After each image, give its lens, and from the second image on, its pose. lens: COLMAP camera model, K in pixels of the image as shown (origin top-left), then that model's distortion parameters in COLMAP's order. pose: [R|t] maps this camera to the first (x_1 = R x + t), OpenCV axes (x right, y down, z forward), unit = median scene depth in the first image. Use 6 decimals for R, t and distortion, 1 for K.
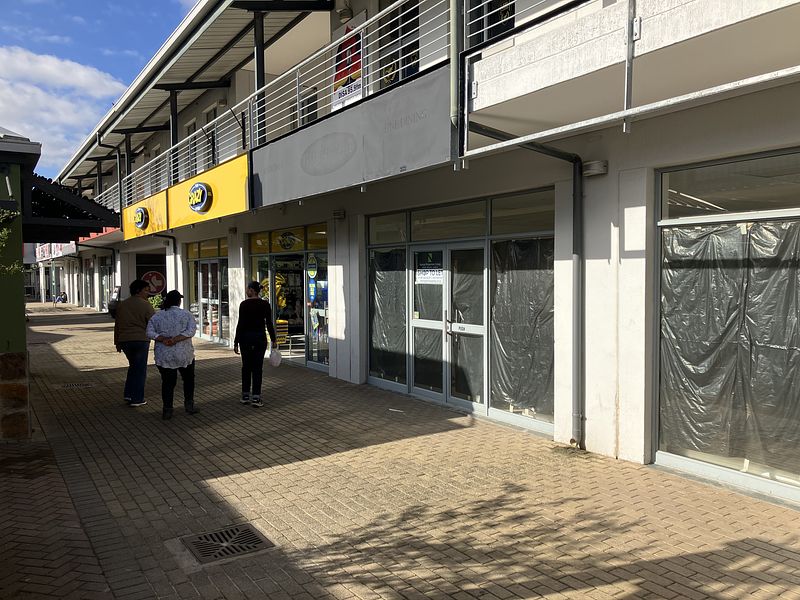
lens RADIAL K [[638.3, 0, 403.4], [0, 638.3, 304.7], [0, 0, 1]] dist [-0.008252, -0.001644]
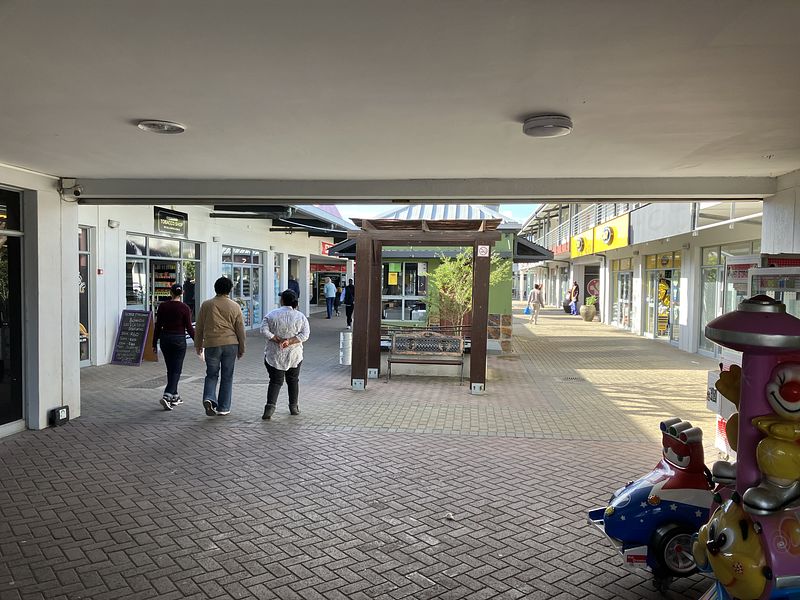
lens RADIAL K [[638.3, 0, 401.7], [0, 638.3, 301.8], [0, 0, 1]] dist [-0.008252, -0.001644]
pose [[0.763055, 0.037163, -0.645264, 0.261688], [-0.046563, 0.998912, 0.002469, 0.017645], [0.644654, 0.028161, 0.763955, -0.452662]]
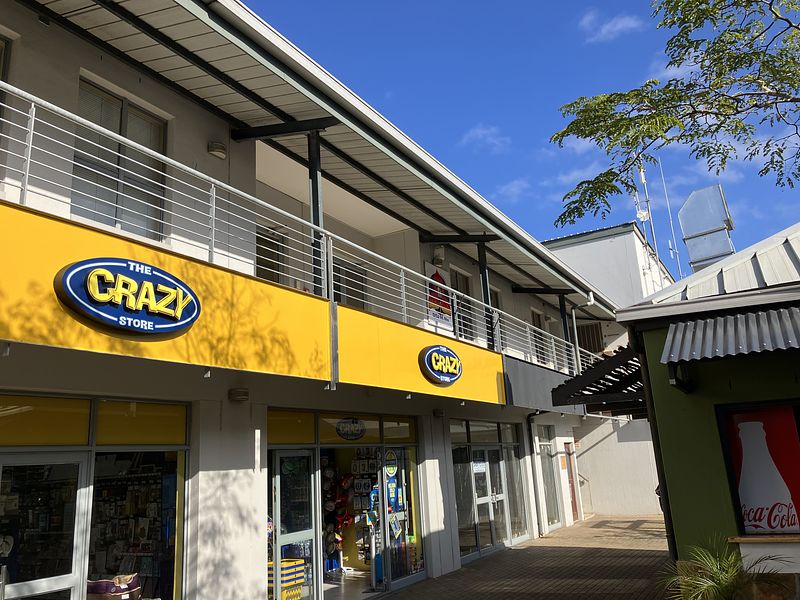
lens RADIAL K [[638.3, 0, 398.5], [0, 638.3, 301.7], [0, 0, 1]] dist [-0.008252, -0.001644]
pose [[-0.434552, 0.255705, 0.863585, -0.761313], [0.115916, 0.966754, -0.227924, -0.057644], [-0.893156, 0.001058, -0.449745, 1.058876]]
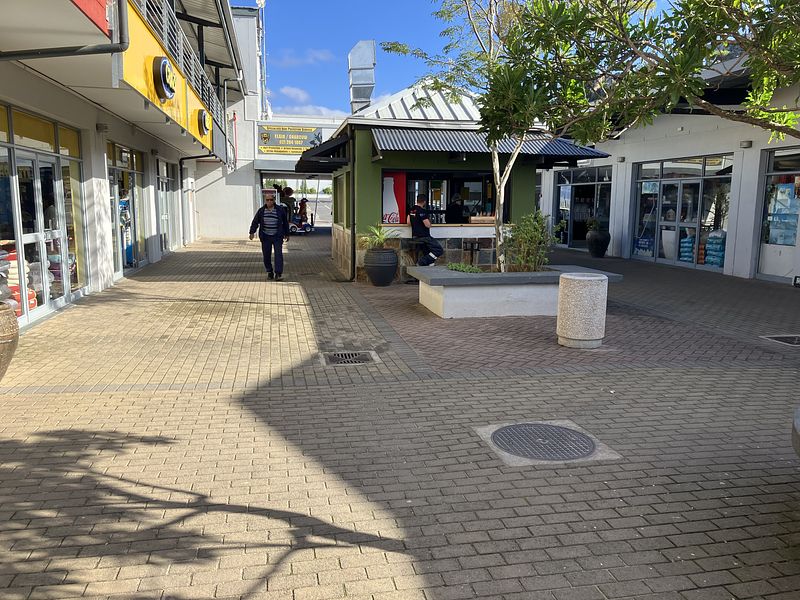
lens RADIAL K [[638.3, 0, 400.9], [0, 638.3, 299.4], [0, 0, 1]] dist [-0.008252, -0.001644]
pose [[-0.924382, -0.055350, 0.377430, -0.854086], [0.023780, 0.979132, 0.201829, -0.062567], [-0.380725, 0.195542, -0.903776, 1.506100]]
